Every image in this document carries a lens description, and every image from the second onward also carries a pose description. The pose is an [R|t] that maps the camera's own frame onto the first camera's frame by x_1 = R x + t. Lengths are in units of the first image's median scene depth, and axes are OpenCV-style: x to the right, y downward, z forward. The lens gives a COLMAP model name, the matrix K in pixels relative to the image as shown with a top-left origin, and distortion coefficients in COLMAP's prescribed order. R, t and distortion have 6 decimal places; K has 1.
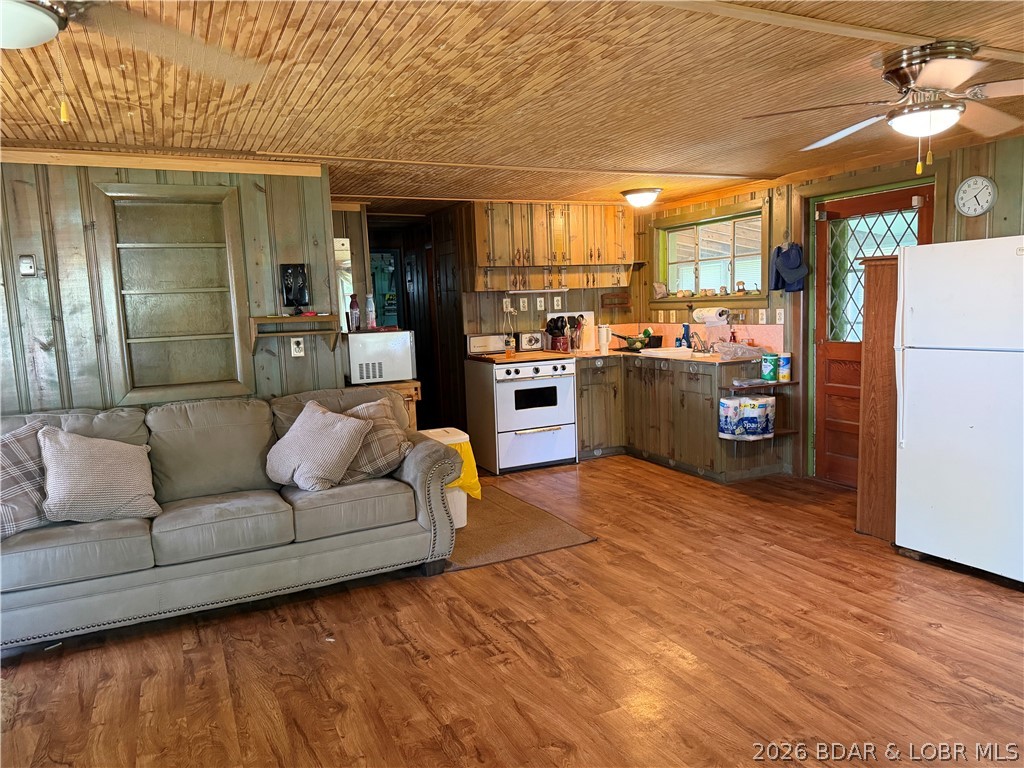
lens RADIAL K [[724.1, 0, 512.0], [0, 724.1, 384.0], [0, 0, 1]] dist [0.046297, -0.057275]
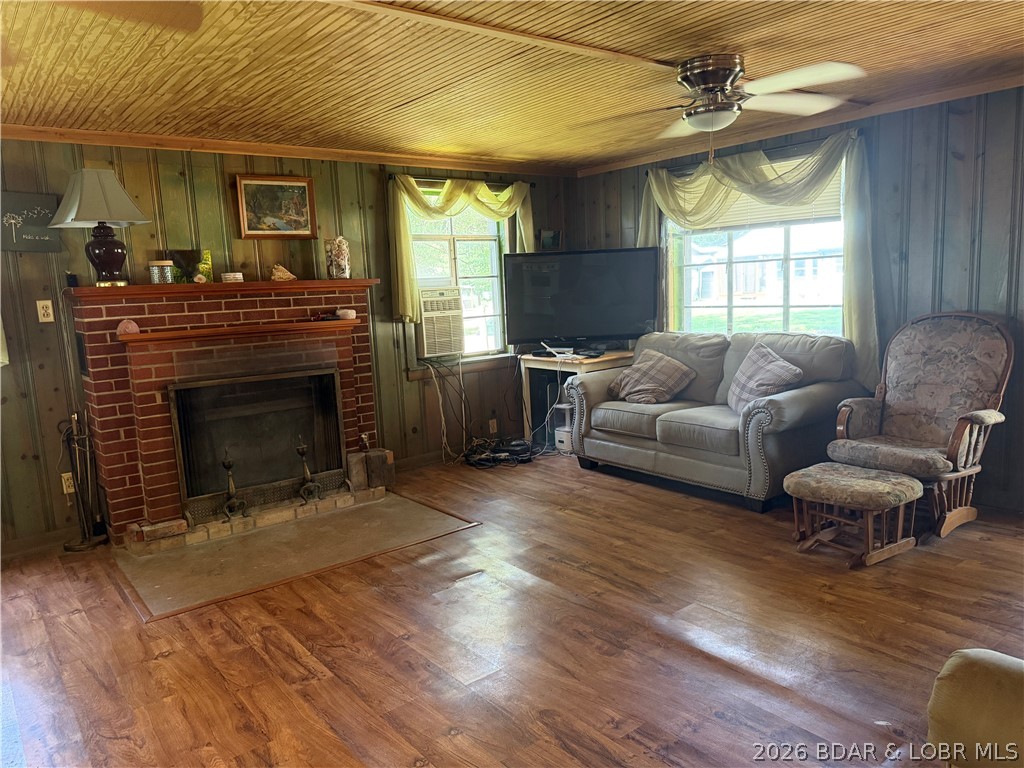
lens RADIAL K [[721.2, 0, 511.7], [0, 721.2, 377.3], [0, 0, 1]] dist [0.074495, -0.059550]
pose [[-0.973906, 0.110197, -0.198405, 0.187006], [0.058113, 0.966148, 0.251360, -0.155291], [0.219387, 0.233271, -0.947340, 1.431779]]
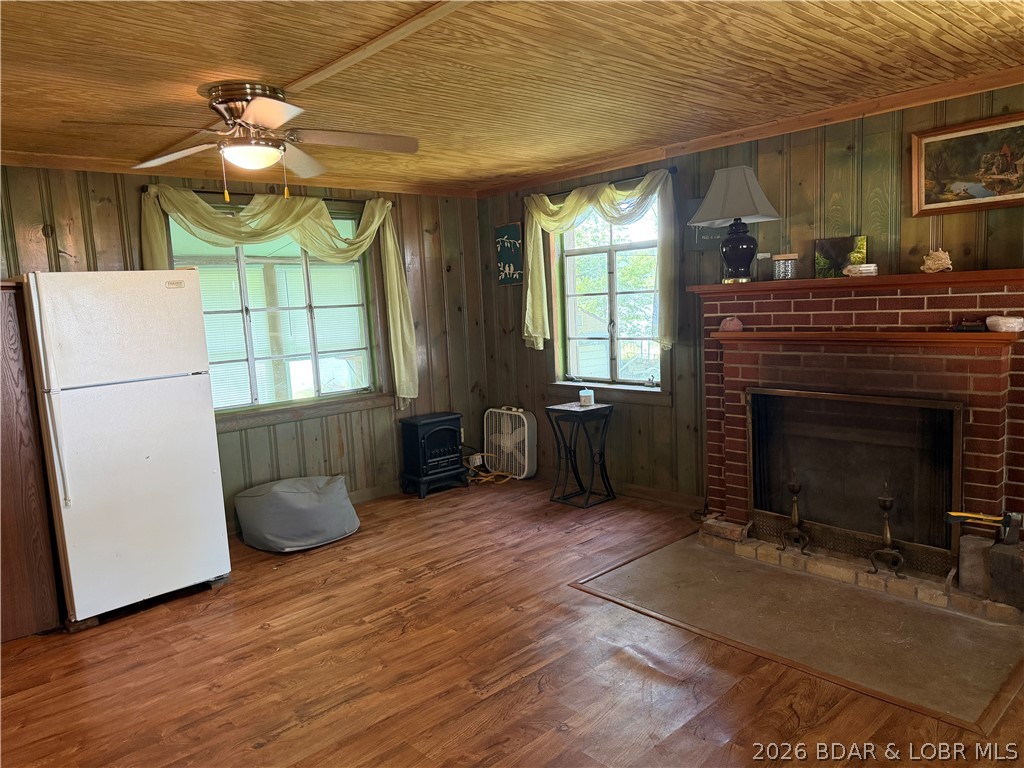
lens RADIAL K [[724.1, 0, 512.0], [0, 724.1, 384.0], [0, 0, 1]] dist [0.046297, -0.057275]
pose [[-0.292848, -0.064514, 0.953980, -0.493411], [0.170812, 0.978142, 0.118583, -0.077267], [-0.940778, 0.197678, -0.275427, 0.829781]]
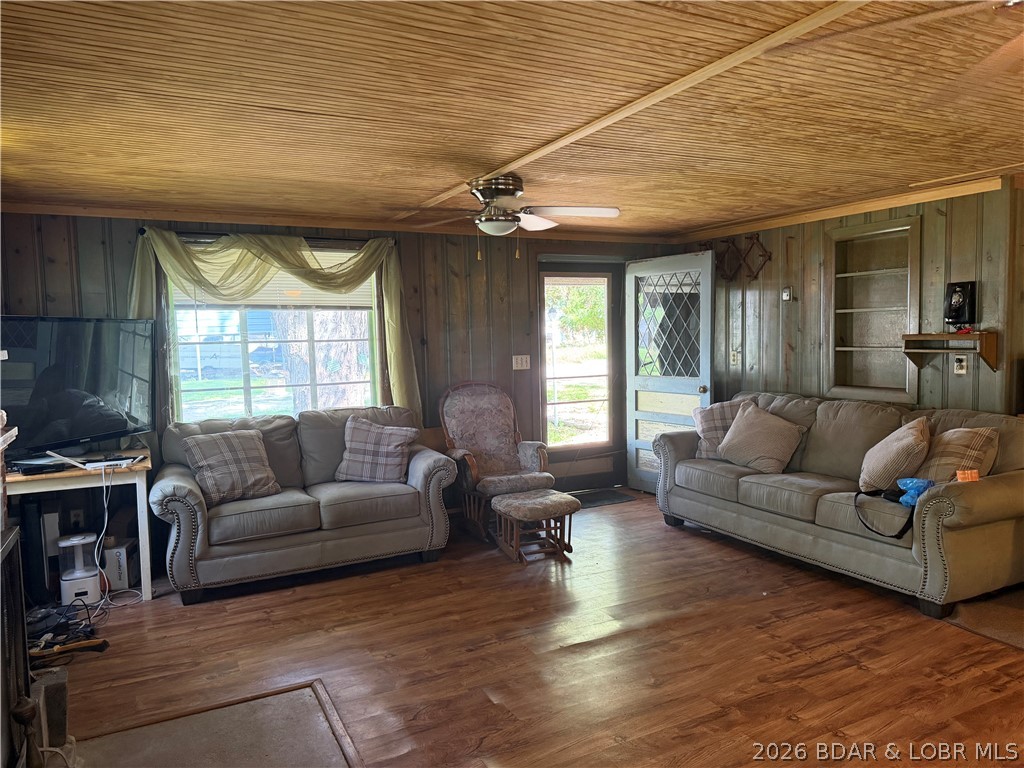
lens RADIAL K [[724.1, 0, 512.0], [0, 724.1, 384.0], [0, 0, 1]] dist [0.046297, -0.057275]
pose [[0.014292, 0.107126, -0.994143, 0.913303], [-0.094817, 0.989909, 0.105307, -0.094538], [0.995392, 0.092757, 0.024305, 0.476669]]
